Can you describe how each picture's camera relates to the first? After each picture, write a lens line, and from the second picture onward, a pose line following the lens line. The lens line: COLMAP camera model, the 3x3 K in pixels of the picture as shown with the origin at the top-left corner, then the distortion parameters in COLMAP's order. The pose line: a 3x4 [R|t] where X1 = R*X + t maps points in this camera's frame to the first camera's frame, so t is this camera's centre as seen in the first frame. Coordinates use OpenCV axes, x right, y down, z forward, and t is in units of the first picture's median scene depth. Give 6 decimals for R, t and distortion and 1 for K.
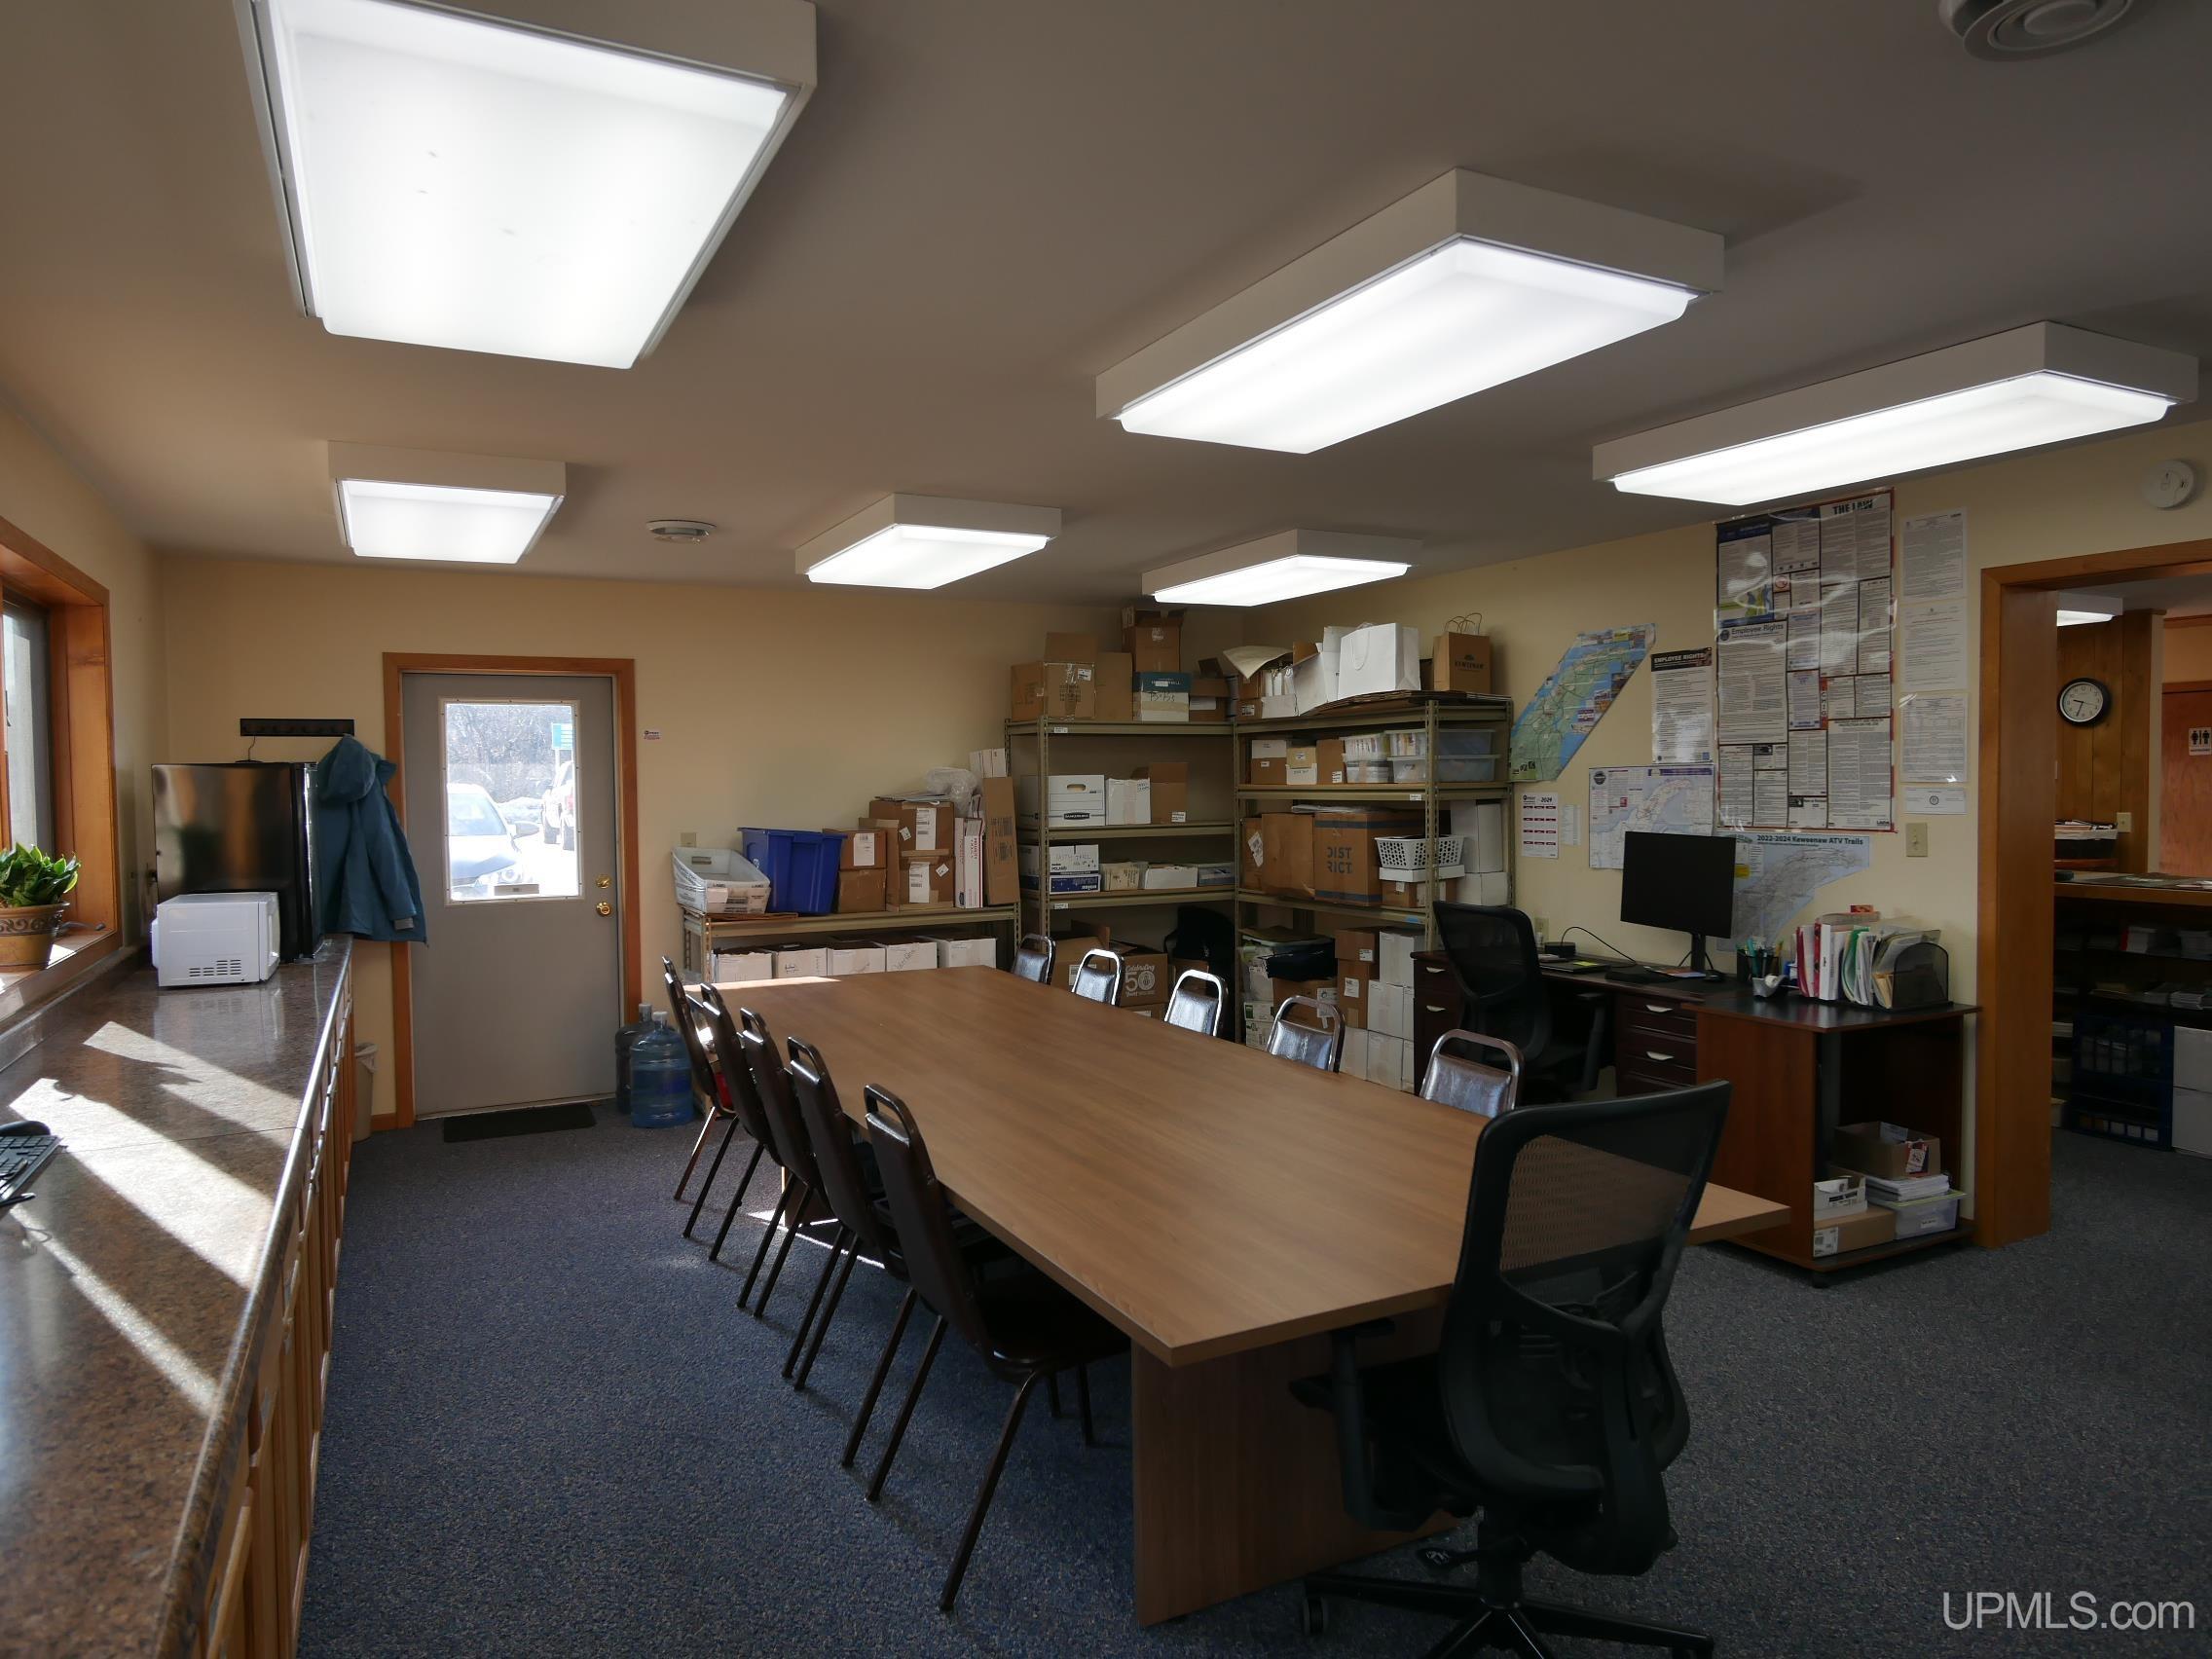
lens RADIAL K [[1377.4, 0, 1100.3], [0, 1377.4, 829.3], [0, 0, 1]] dist [-0.001998, -0.000324]
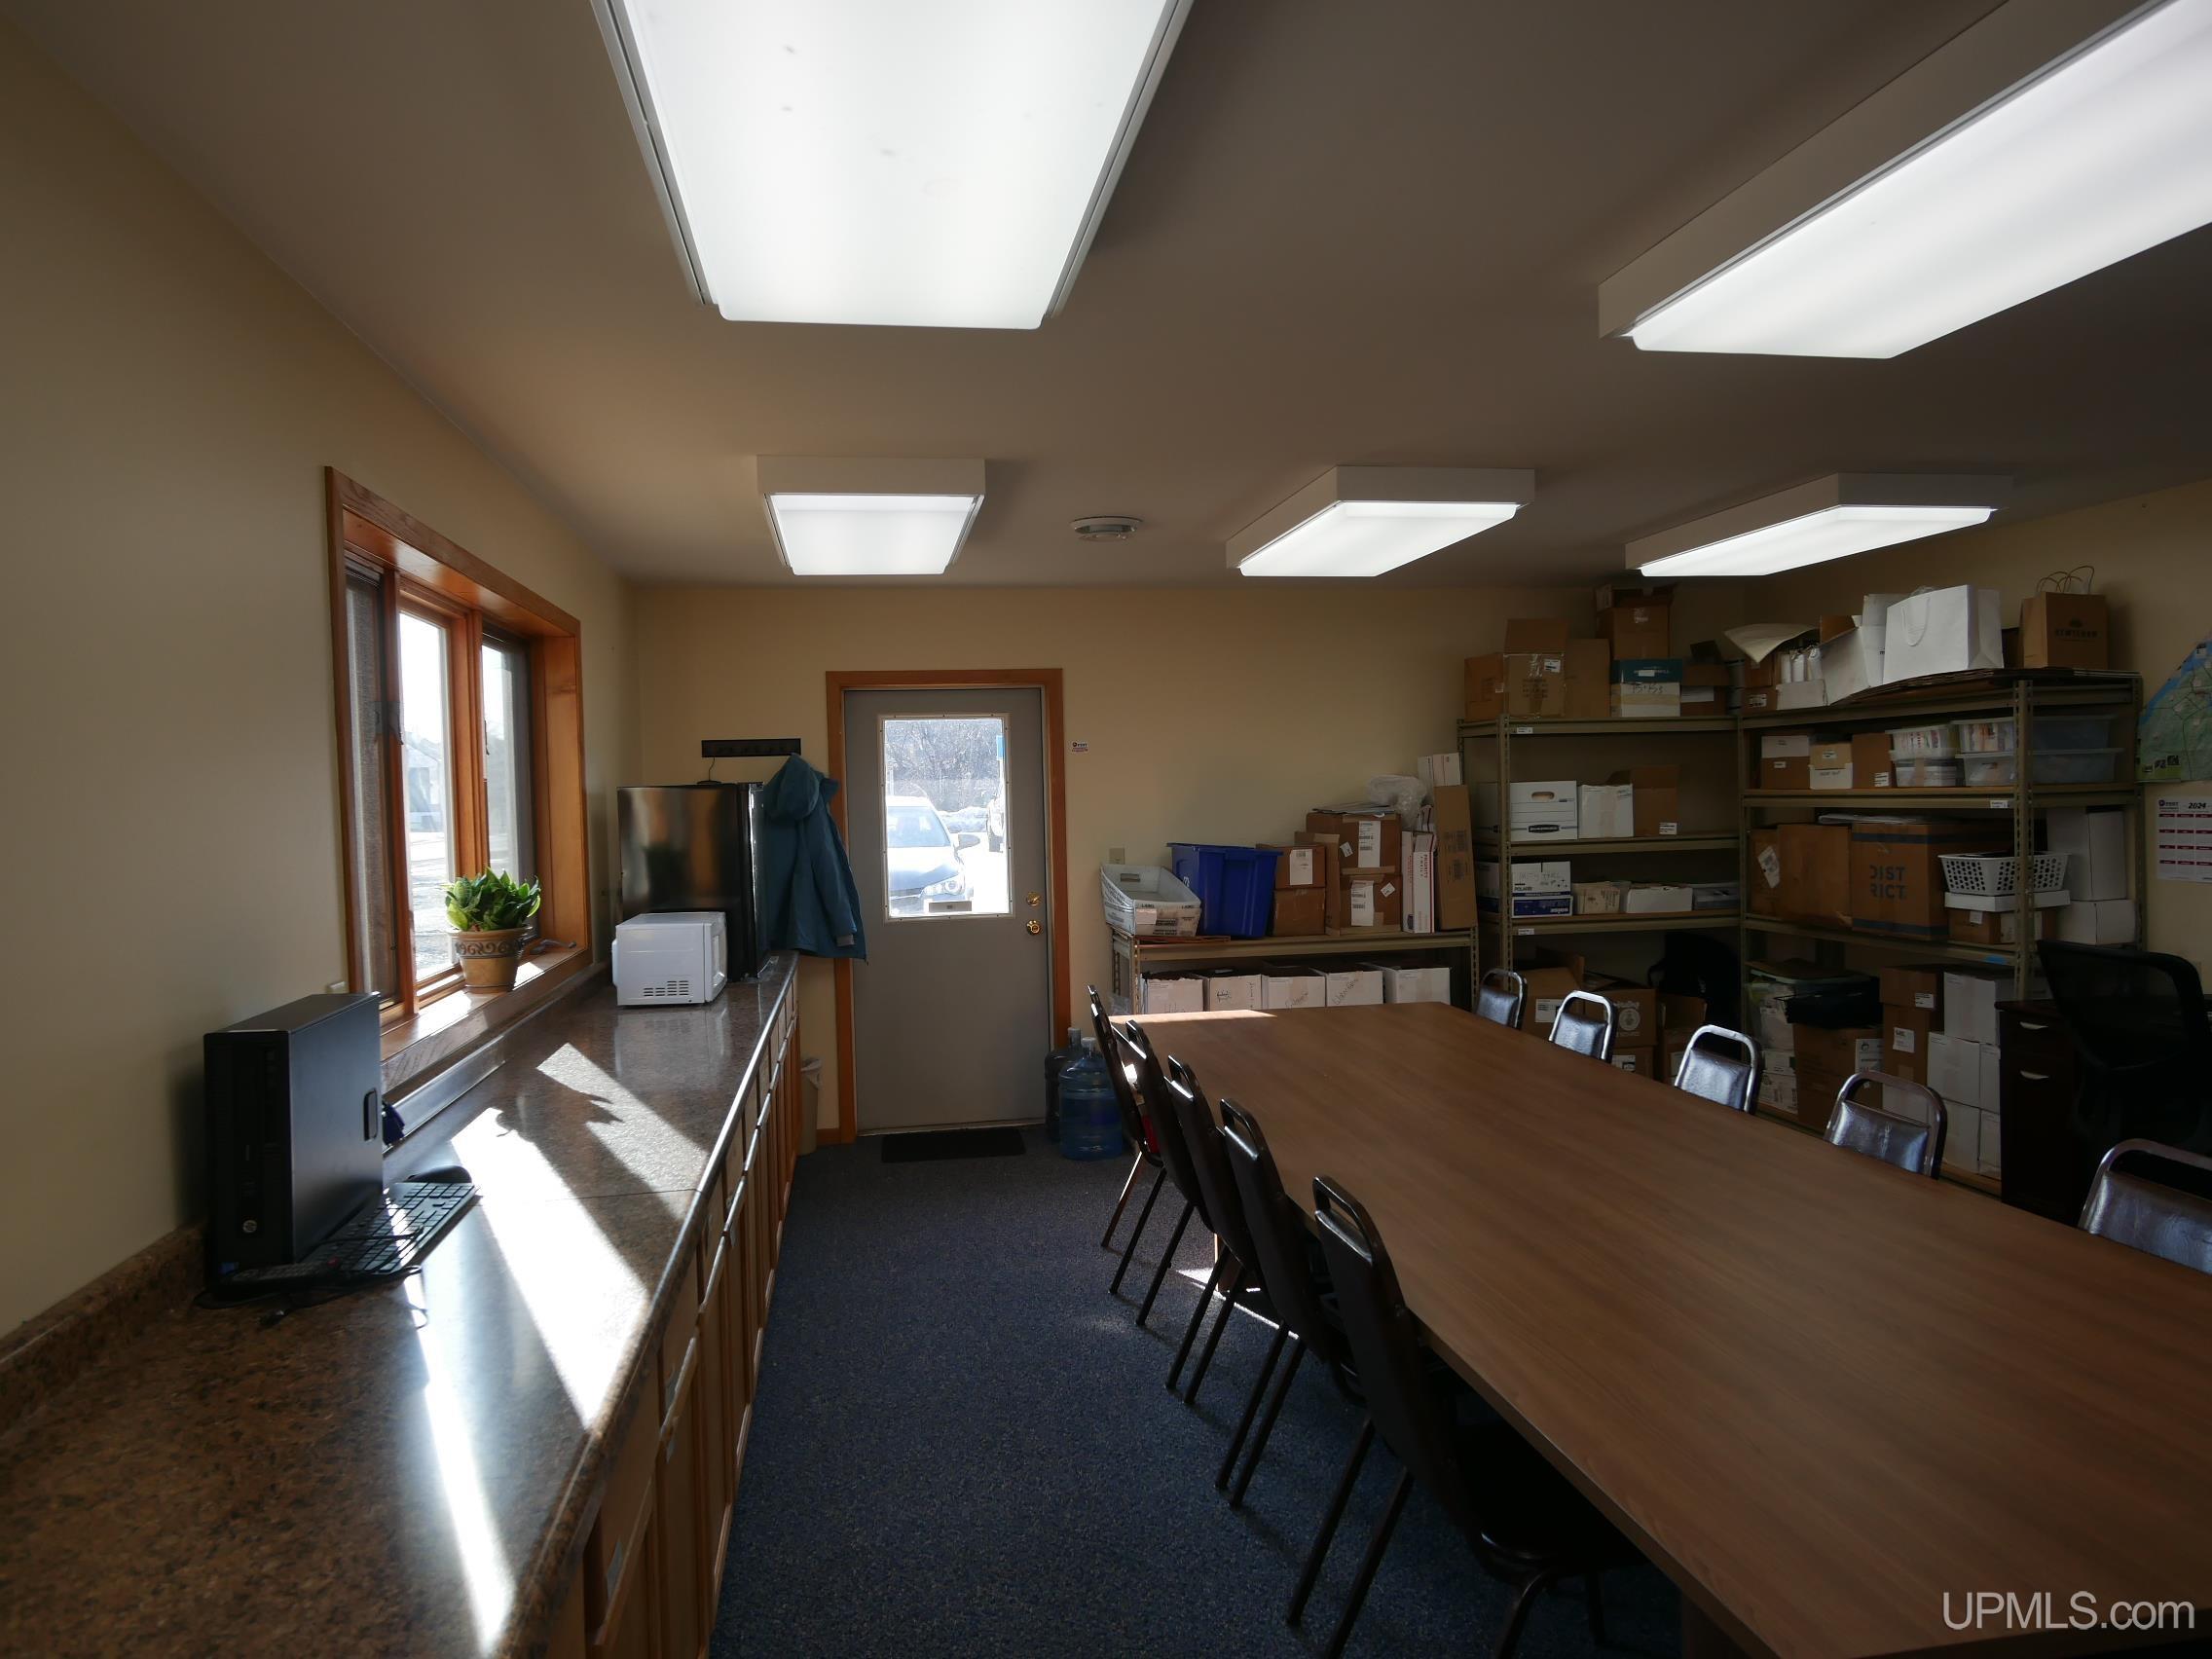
lens RADIAL K [[1407.4, 0, 1099.4], [0, 1407.4, 829.1], [0, 0, 1]] dist [-0.000598, -0.000165]
pose [[0.952992, -0.004947, -0.302956, -0.017081], [0.003806, 0.999983, -0.004358, -0.007193], [0.302973, 0.003000, 0.952994, 0.073930]]
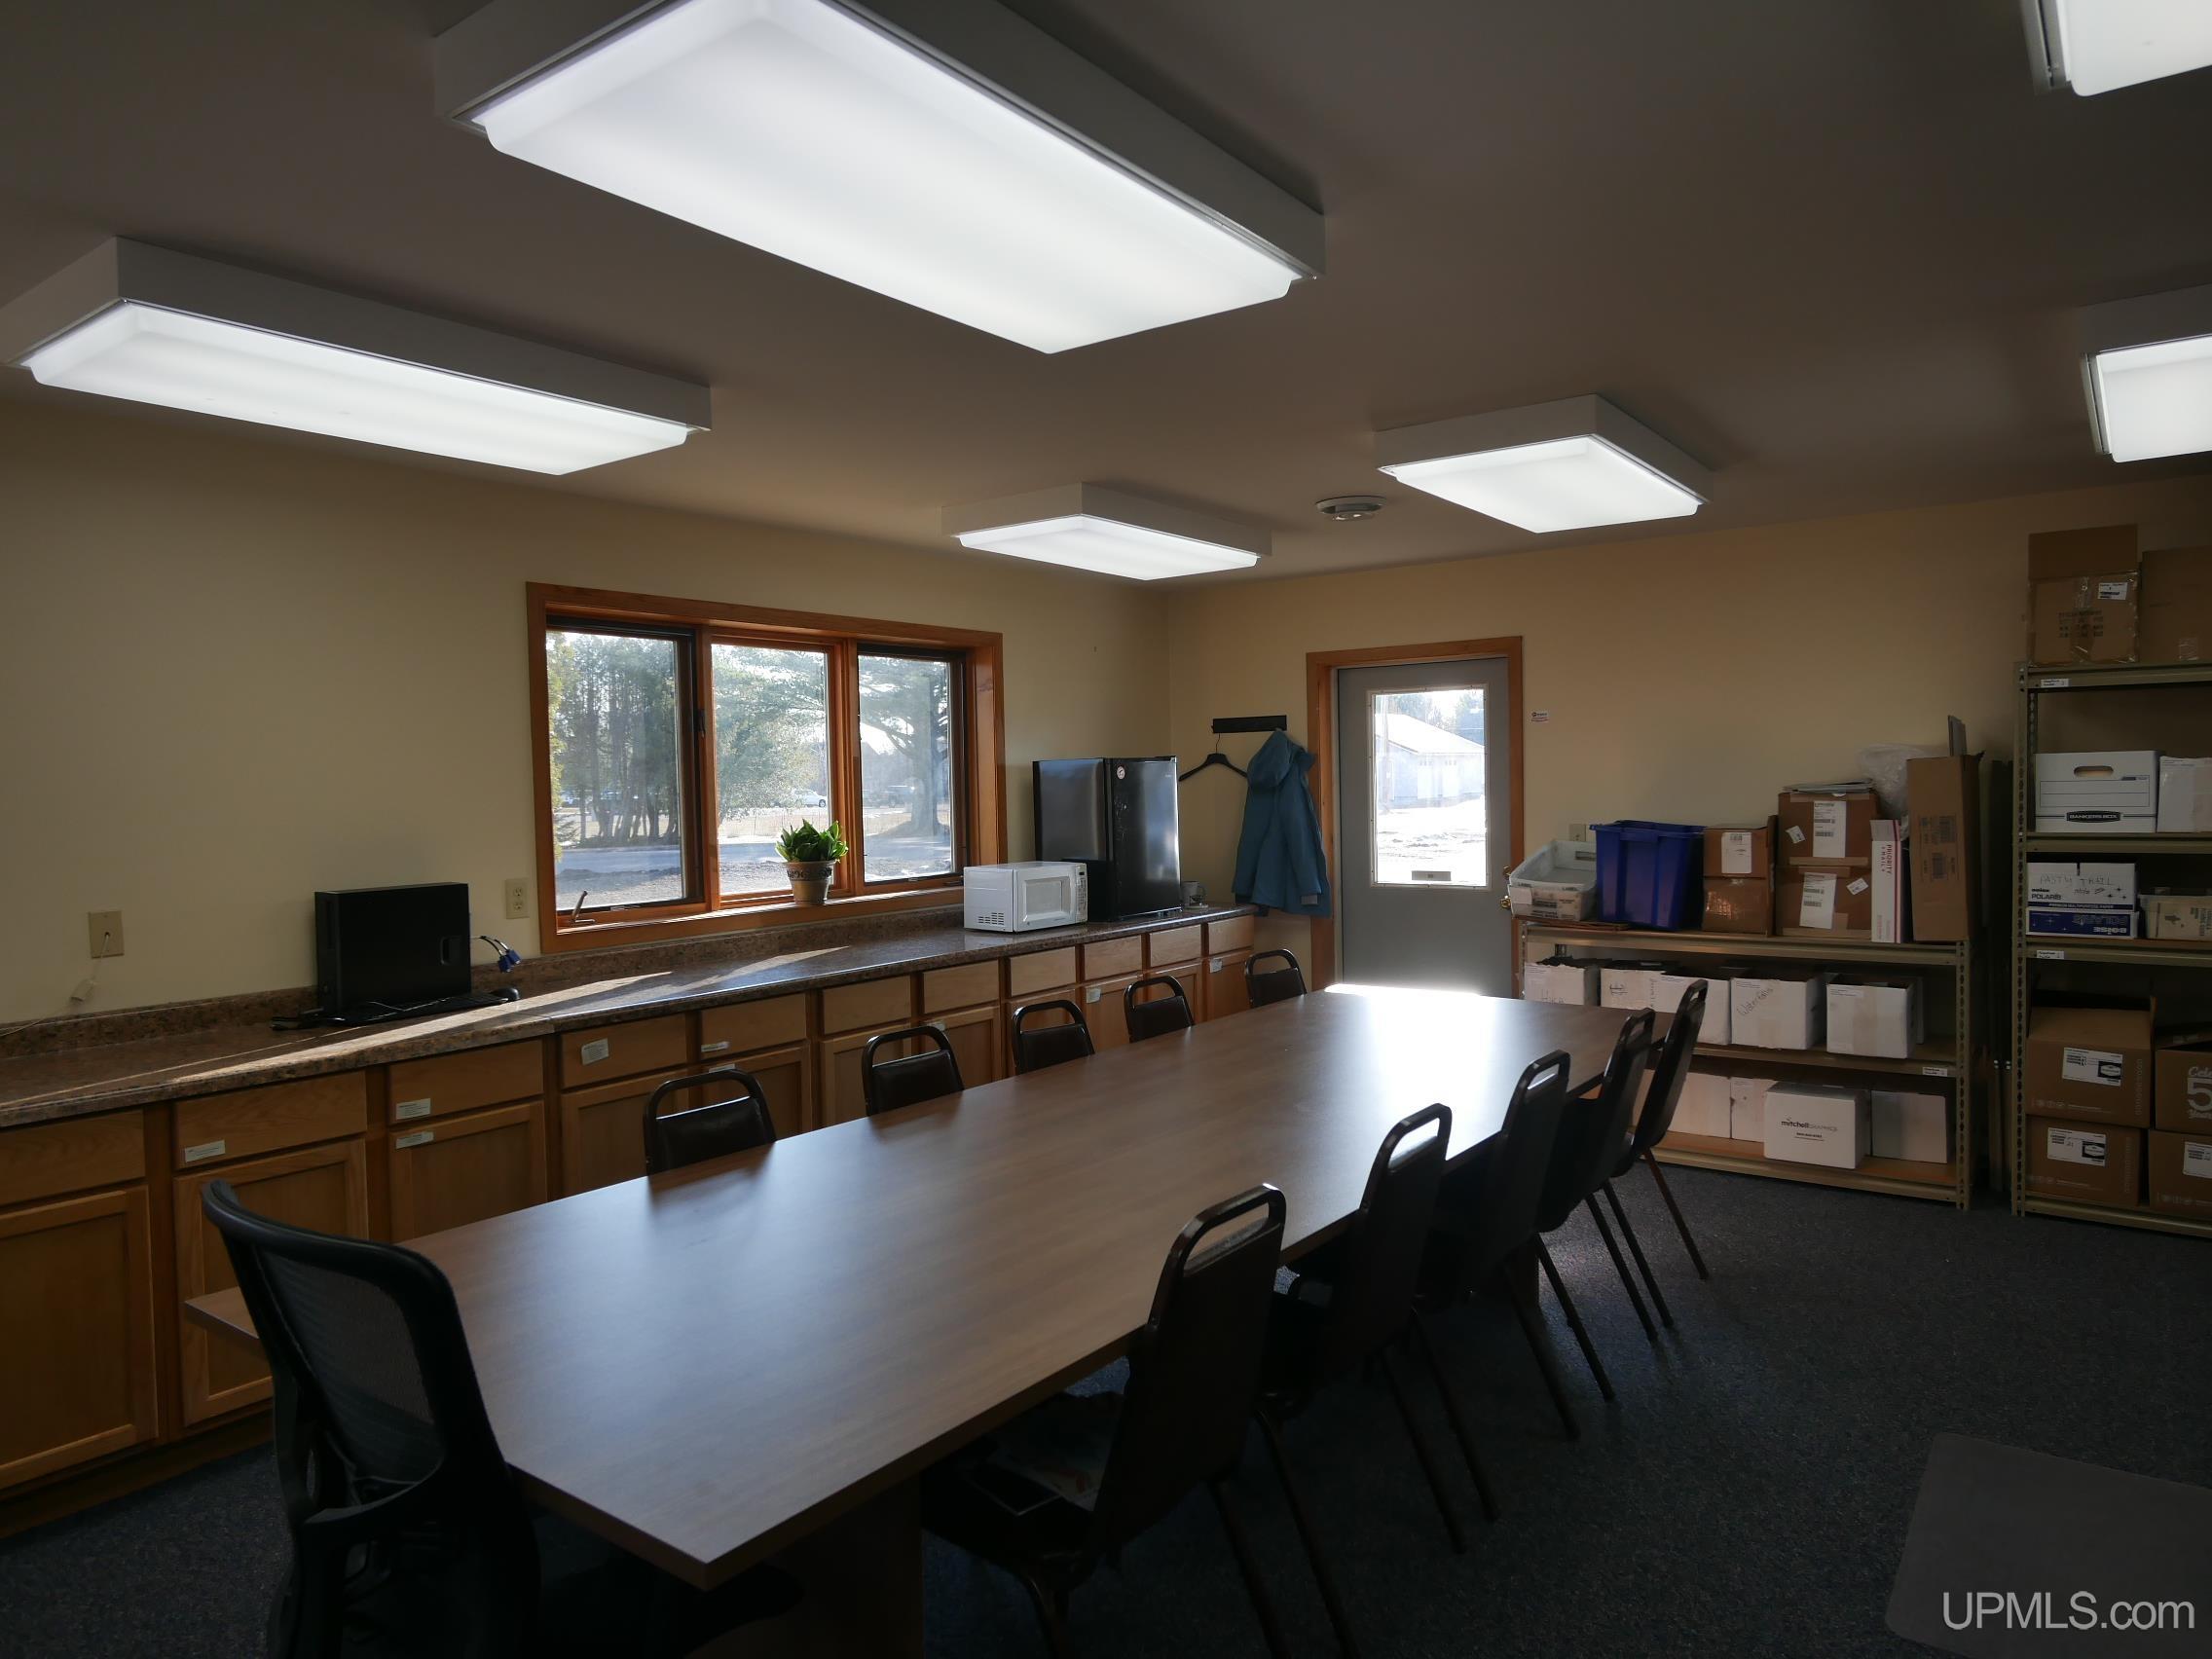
lens RADIAL K [[1407.4, 0, 1099.4], [0, 1407.4, 829.1], [0, 0, 1]] dist [-0.000598, -0.000165]
pose [[0.442735, 0.033203, -0.896037, 0.402539], [-0.016890, 0.999446, 0.028689, -0.016331], [0.896493, 0.002432, 0.443051, 0.336732]]
